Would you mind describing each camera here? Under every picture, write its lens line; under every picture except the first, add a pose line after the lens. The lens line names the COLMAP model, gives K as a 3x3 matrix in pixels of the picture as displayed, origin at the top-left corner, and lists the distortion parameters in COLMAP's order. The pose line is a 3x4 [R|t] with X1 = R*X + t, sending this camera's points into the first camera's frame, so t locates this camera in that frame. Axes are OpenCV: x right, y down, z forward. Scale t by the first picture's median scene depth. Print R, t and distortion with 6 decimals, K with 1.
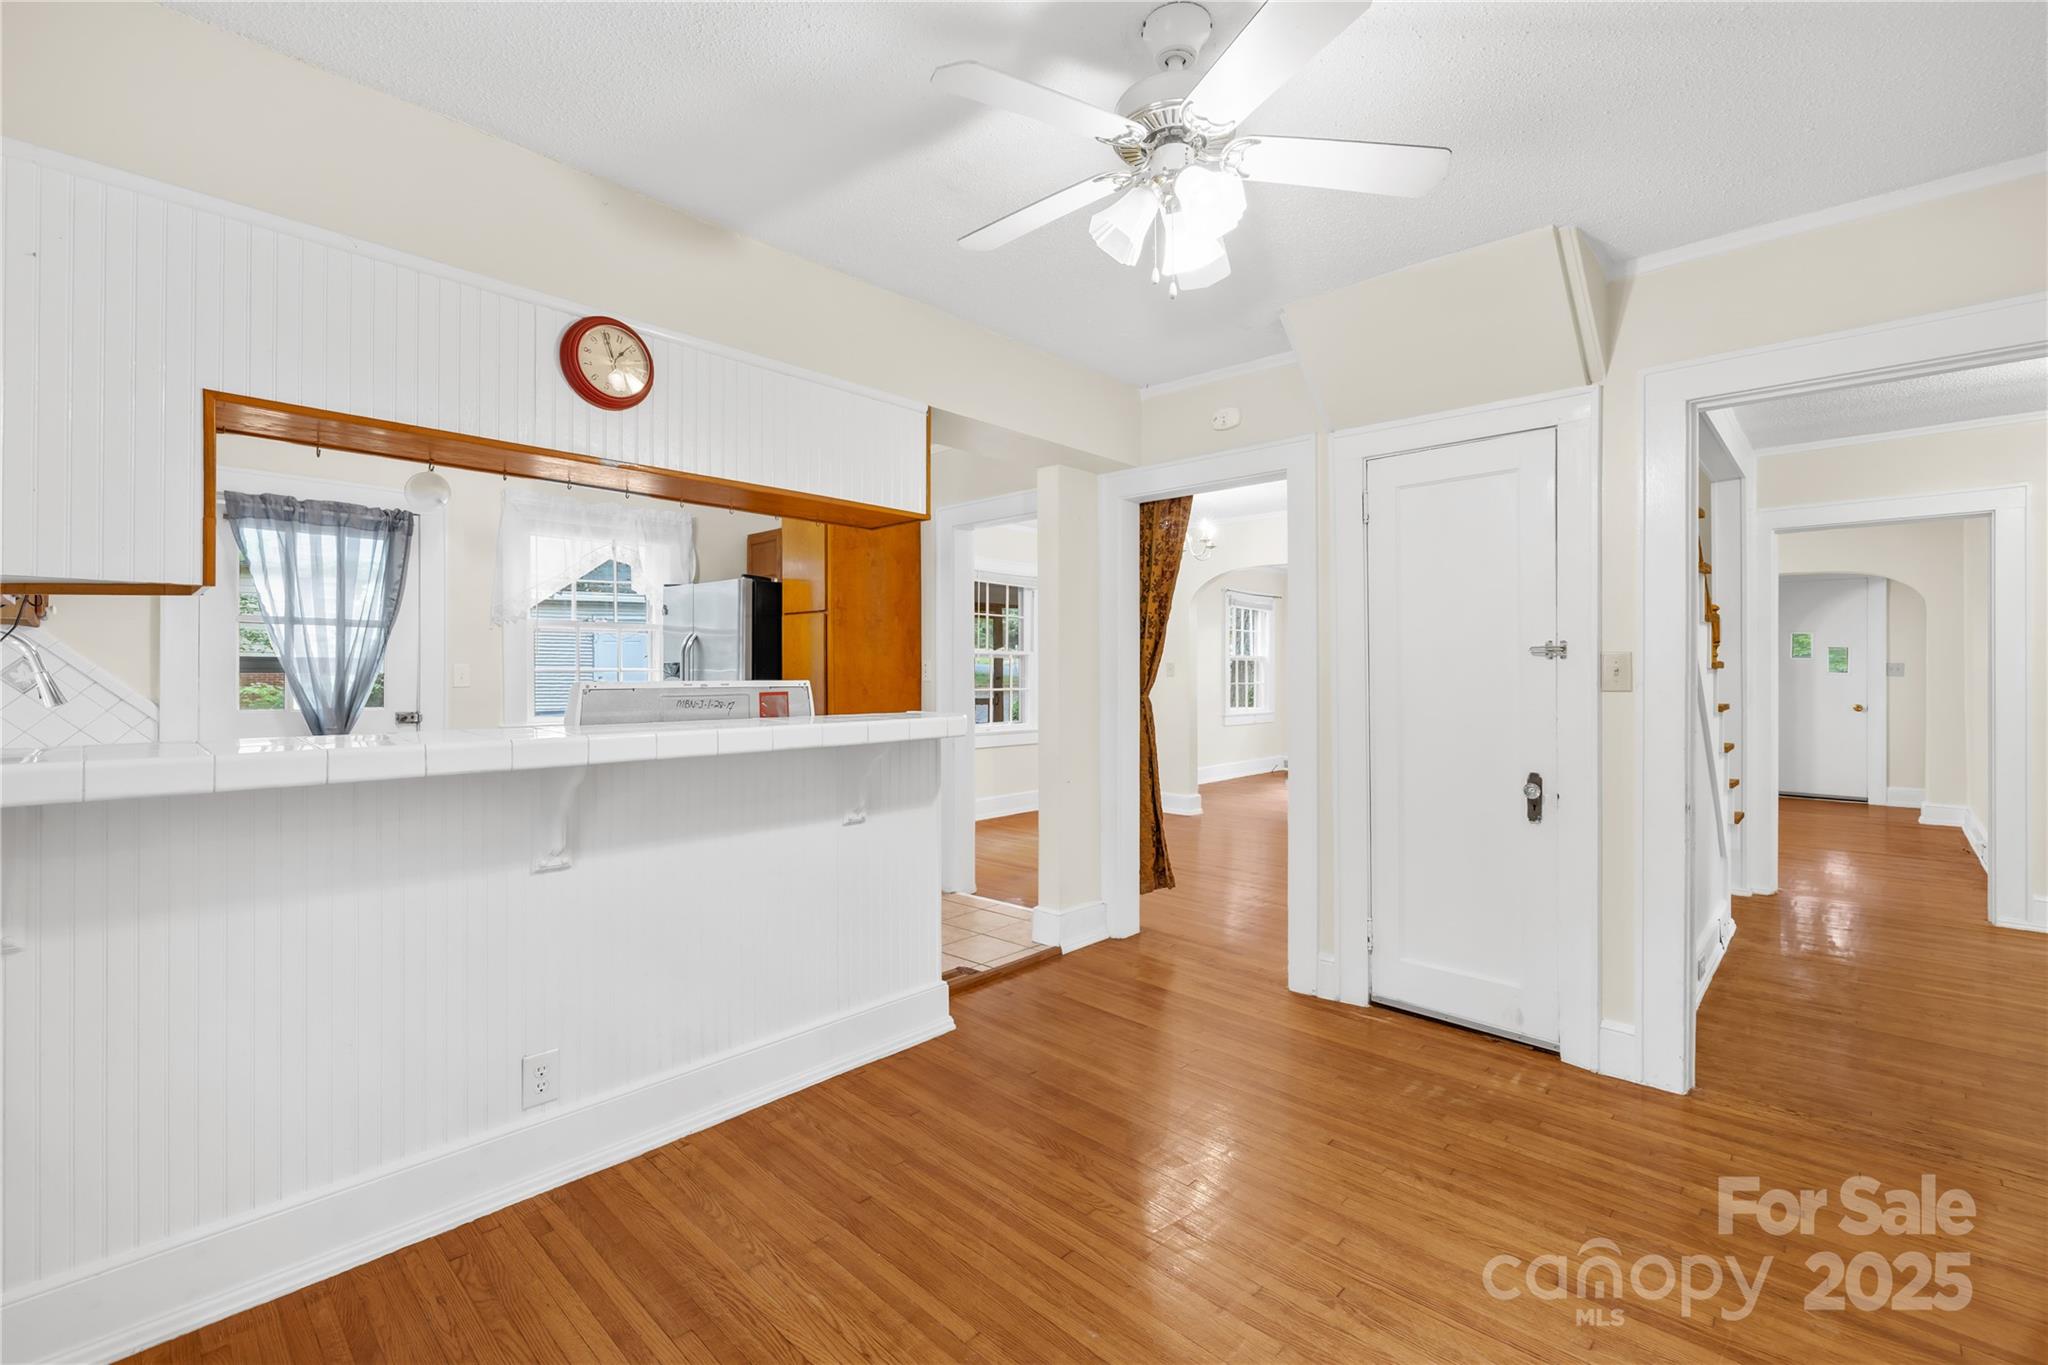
lens RADIAL K [[886.8, 0, 1016.4], [0, 886.8, 681.0], [0, 0, 1]] dist [0.003107, 0.000071]
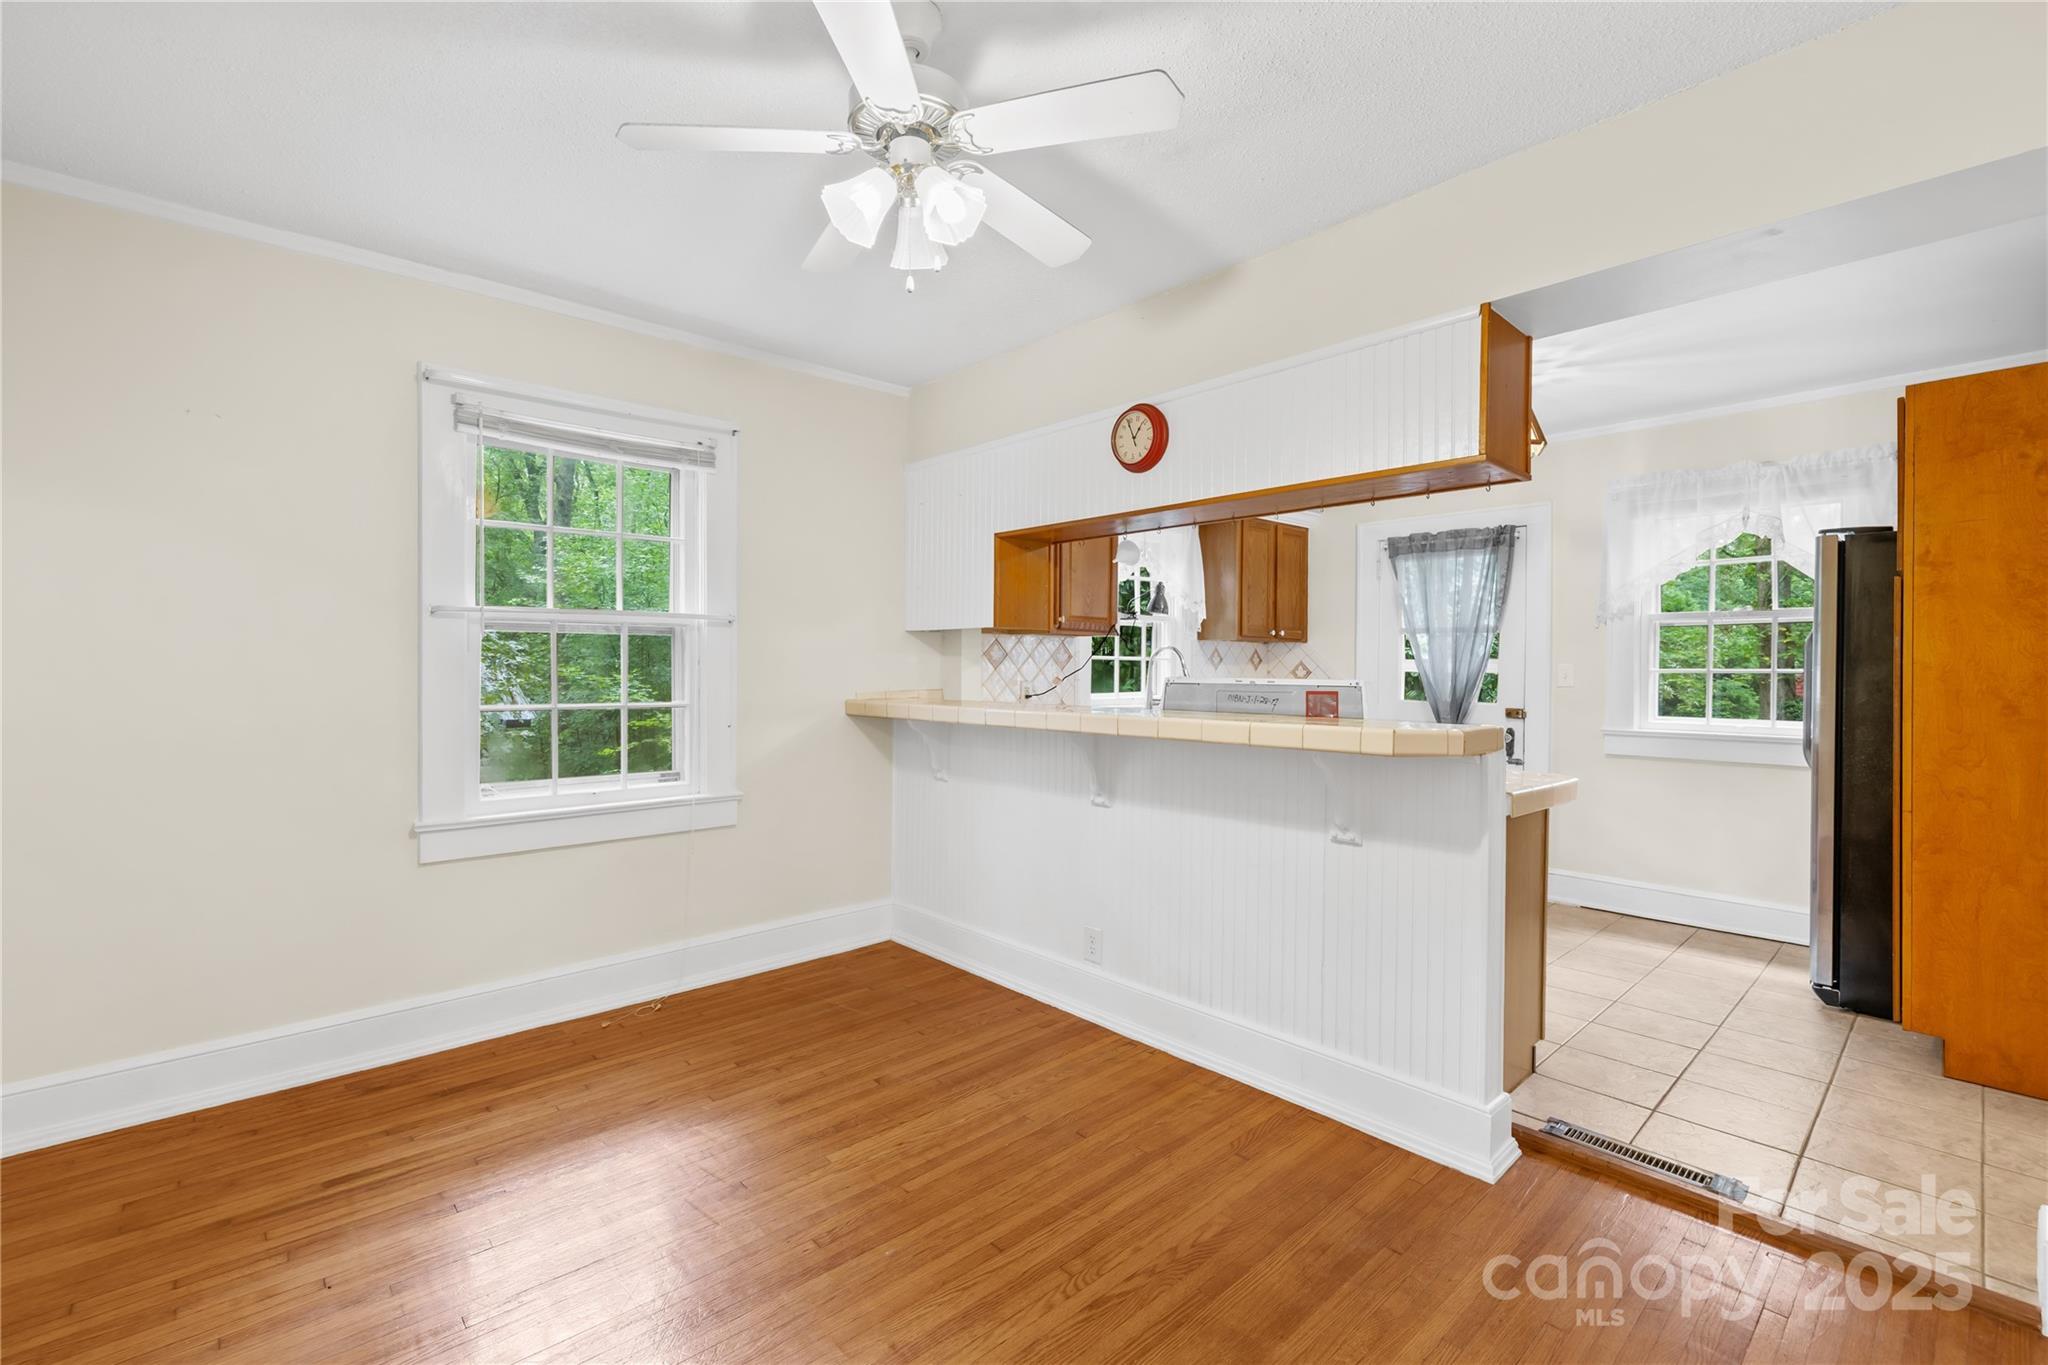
lens RADIAL K [[886.8, 0, 1008.2], [0, 886.8, 673.3], [0, 0, 1]] dist [0.003107, 0.000071]
pose [[-0.074229, 0.006736, -0.997219, 0.898181], [-0.017323, 0.999818, 0.008043, -0.011567], [0.997091, 0.017872, -0.074098, 0.915679]]
